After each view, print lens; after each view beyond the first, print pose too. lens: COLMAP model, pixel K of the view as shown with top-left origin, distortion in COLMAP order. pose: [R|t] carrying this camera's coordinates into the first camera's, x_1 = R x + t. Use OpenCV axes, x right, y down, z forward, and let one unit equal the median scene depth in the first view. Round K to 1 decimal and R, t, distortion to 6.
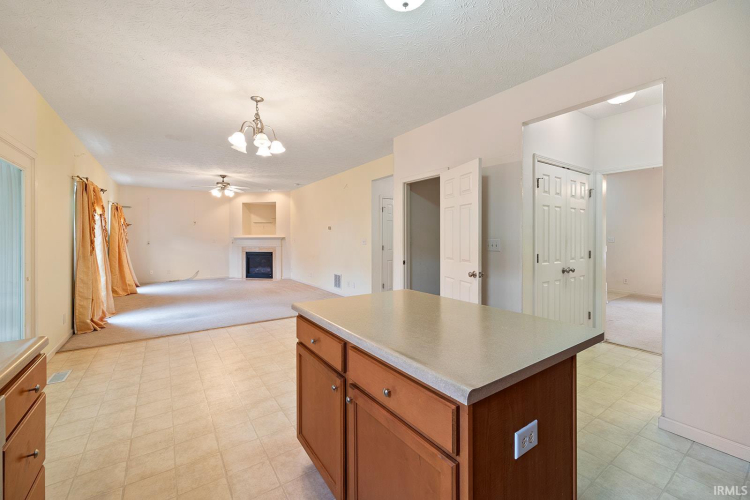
lens RADIAL K [[312.1, 0, 375.4], [0, 312.1, 235.9], [0, 0, 1]] dist [0.001043, 0.000406]
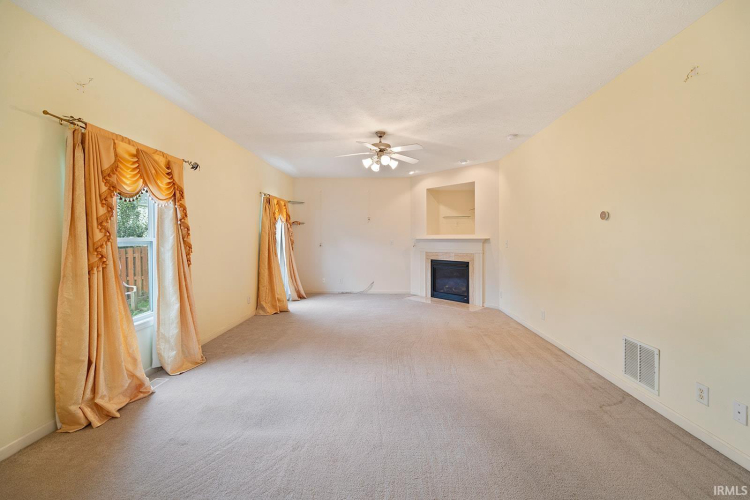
lens RADIAL K [[312.1, 0, 368.5], [0, 312.1, 237.5], [0, 0, 1]] dist [0.001043, 0.000406]
pose [[0.791987, 0.002351, -0.610533, -0.104114], [-0.001336, 0.999997, 0.002117, 0.001361], [0.610537, -0.000860, 0.791988, 0.370999]]
